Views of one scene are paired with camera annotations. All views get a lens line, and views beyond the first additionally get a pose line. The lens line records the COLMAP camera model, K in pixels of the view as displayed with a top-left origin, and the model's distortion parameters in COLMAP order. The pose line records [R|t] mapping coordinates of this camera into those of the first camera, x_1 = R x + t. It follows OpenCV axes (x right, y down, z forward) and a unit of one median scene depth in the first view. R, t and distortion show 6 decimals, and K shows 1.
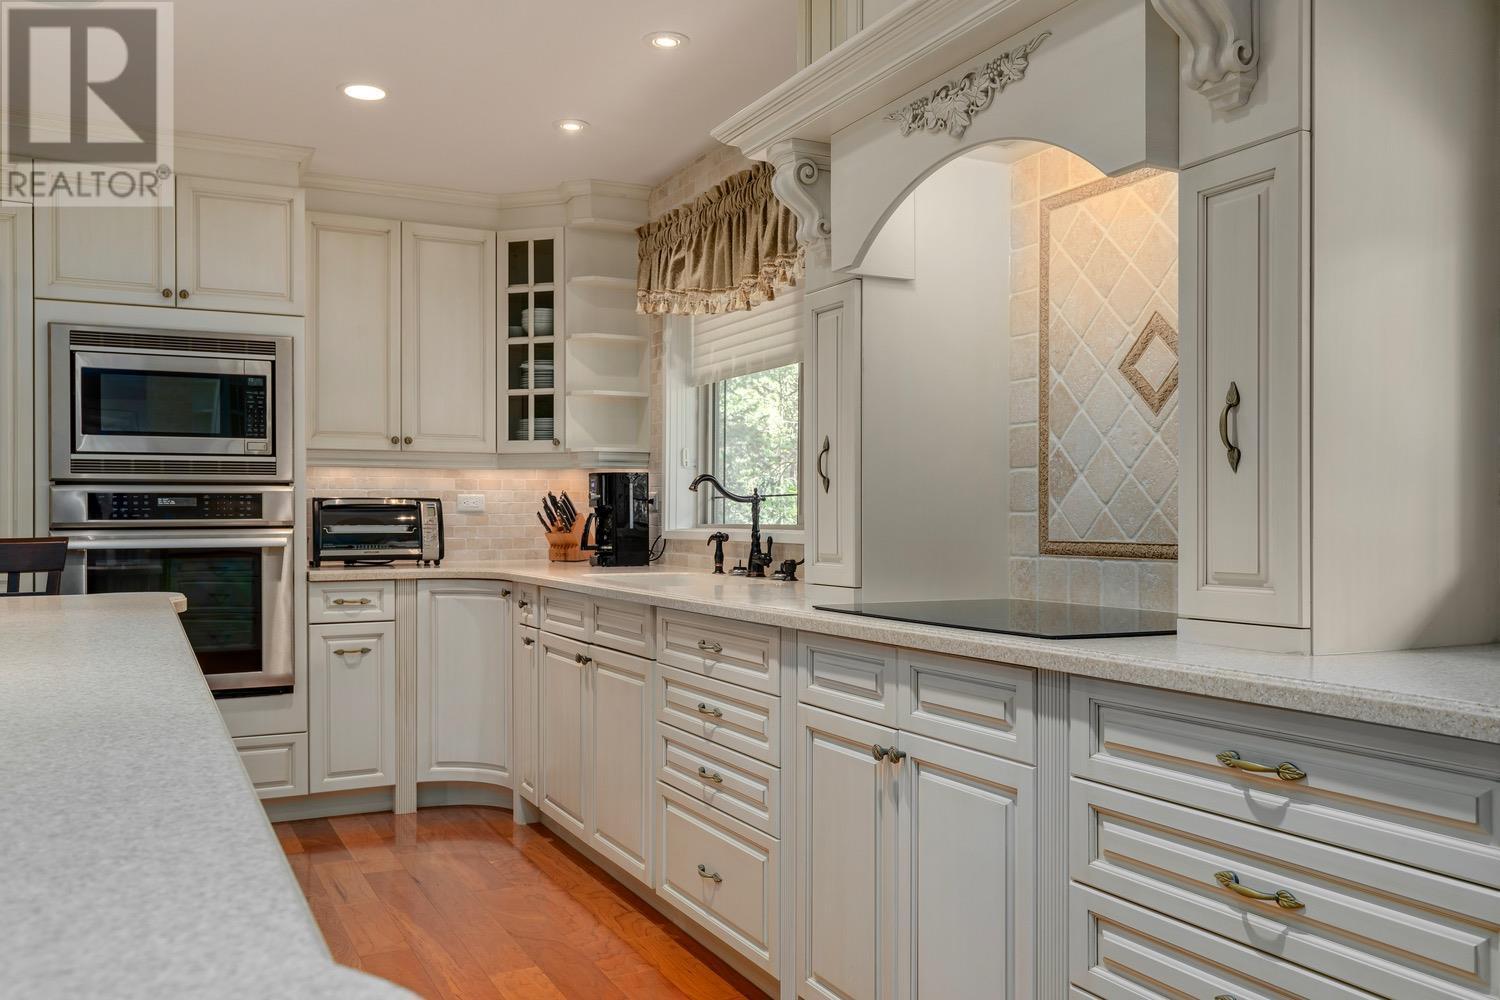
lens RADIAL K [[1223.8, 0, 752.1], [0, 1223.8, 518.6], [0, 0, 1]] dist [0.004064, 0.004563]
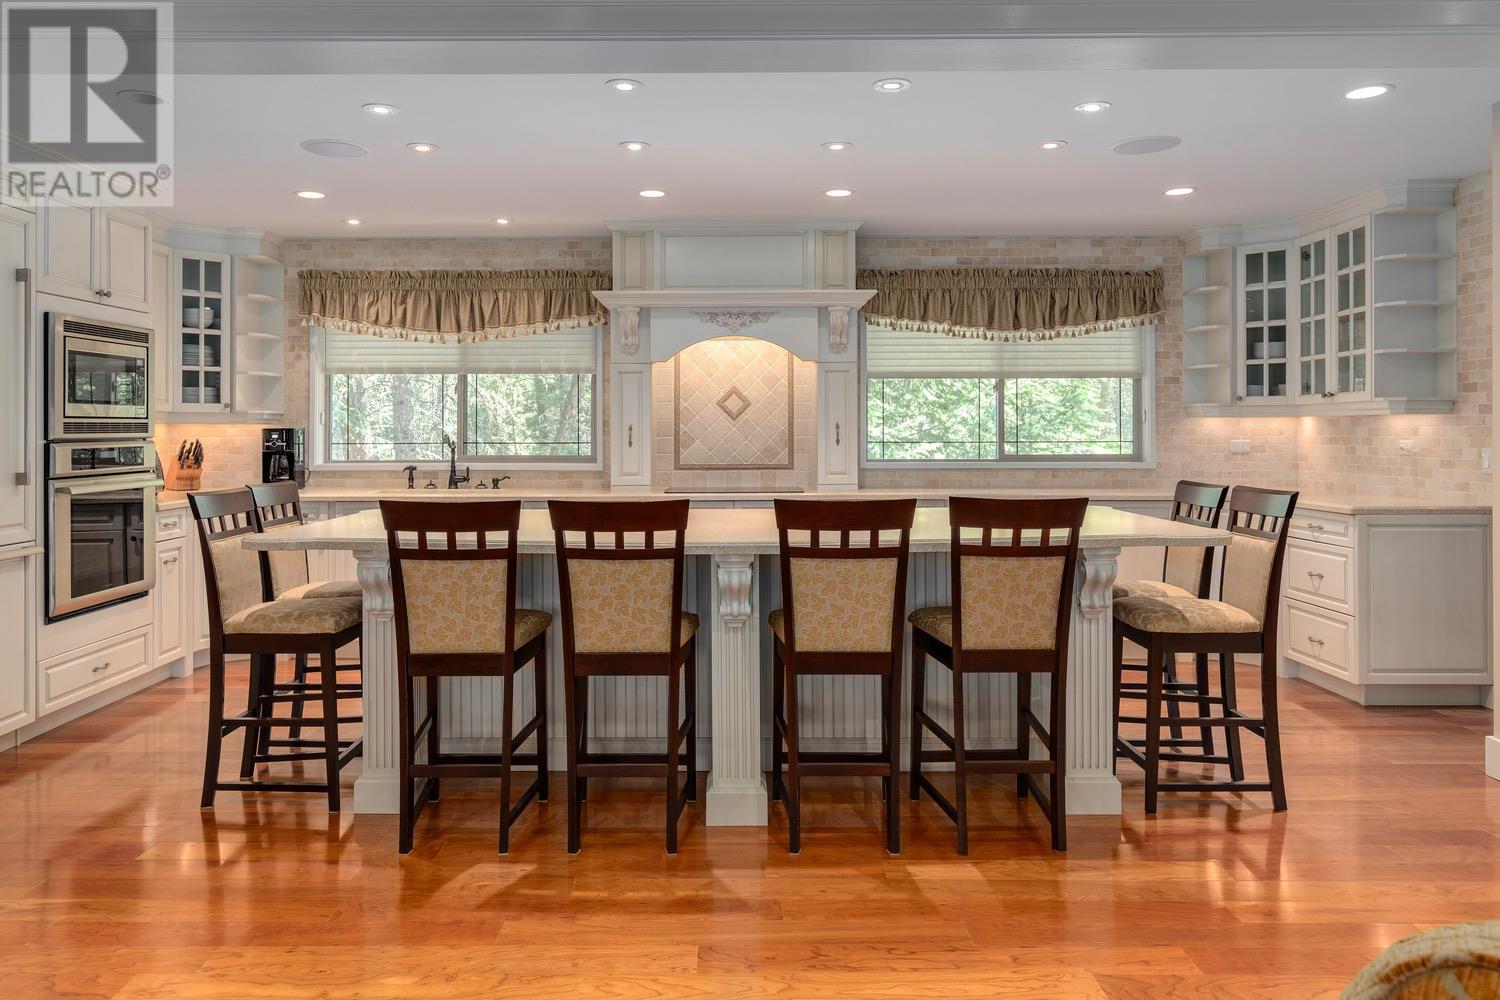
lens RADIAL K [[1039.6, 0, 722.6], [0, 1039.6, 434.5], [0, 0, 1]] dist [-0.000830, -0.001266]
pose [[0.459888, -0.004385, 0.887966, -1.096369], [0.003769, 0.999988, 0.002986, -0.033975], [-0.887969, 0.001973, 0.459899, -0.077727]]
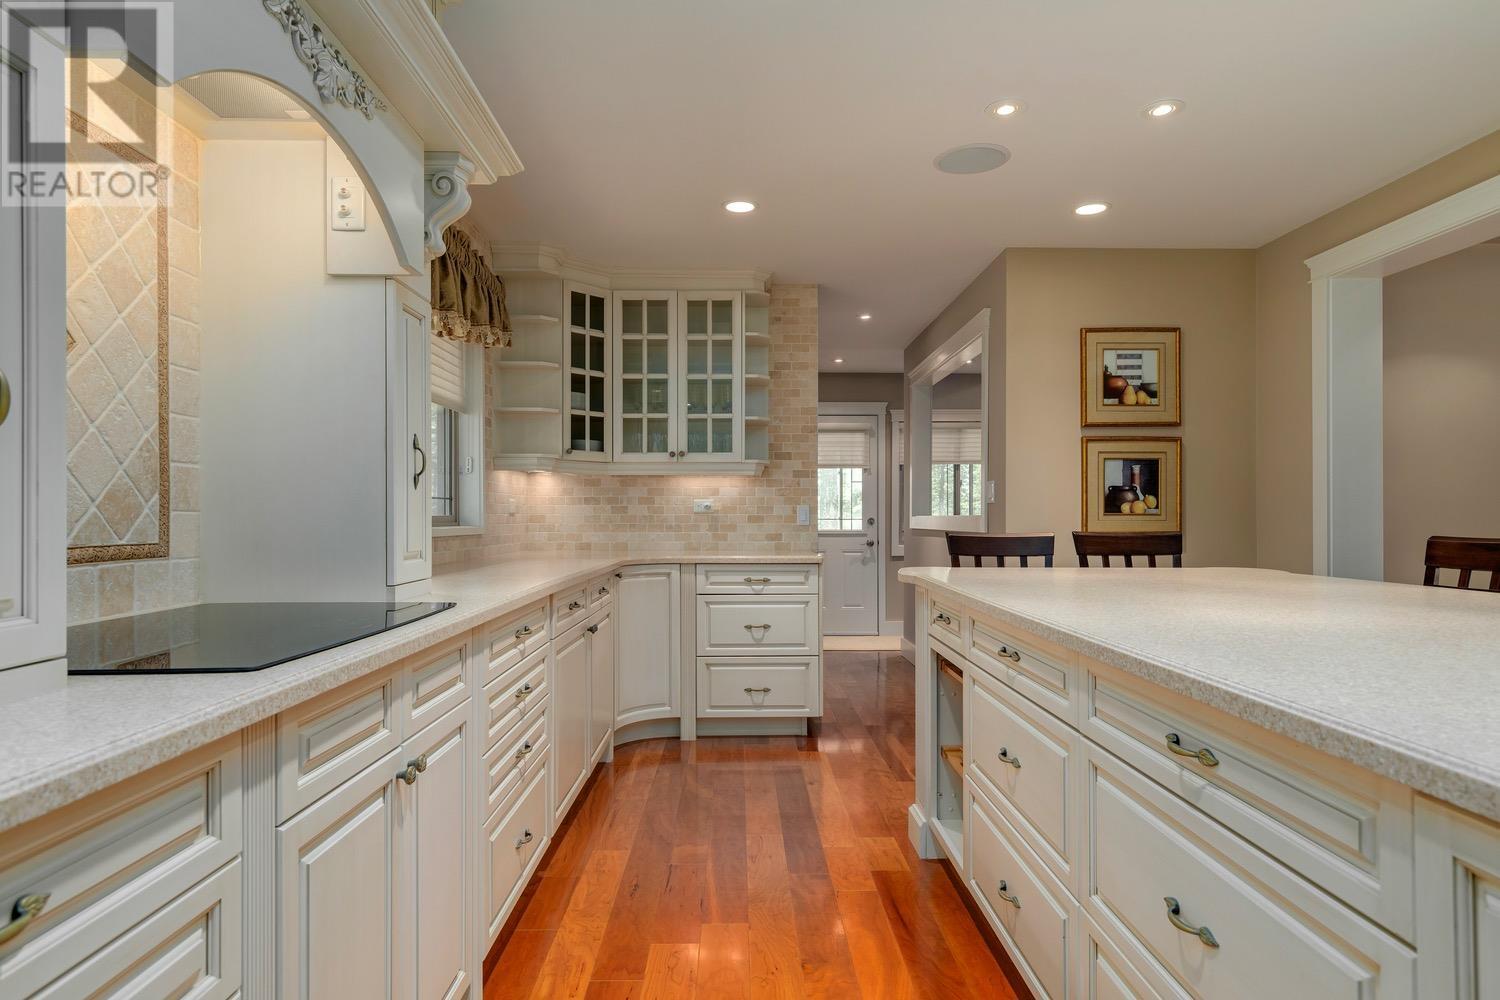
lens RADIAL K [[853.8, 0, 747.5], [0, 853.8, 514.0], [0, 0, 1]] dist [-0.000776, -0.000088]
pose [[-0.898049, -0.001668, 0.439892, -0.204370], [-0.001687, 0.999999, 0.000346, -0.002461], [-0.439892, -0.000432, -0.898051, 0.740921]]
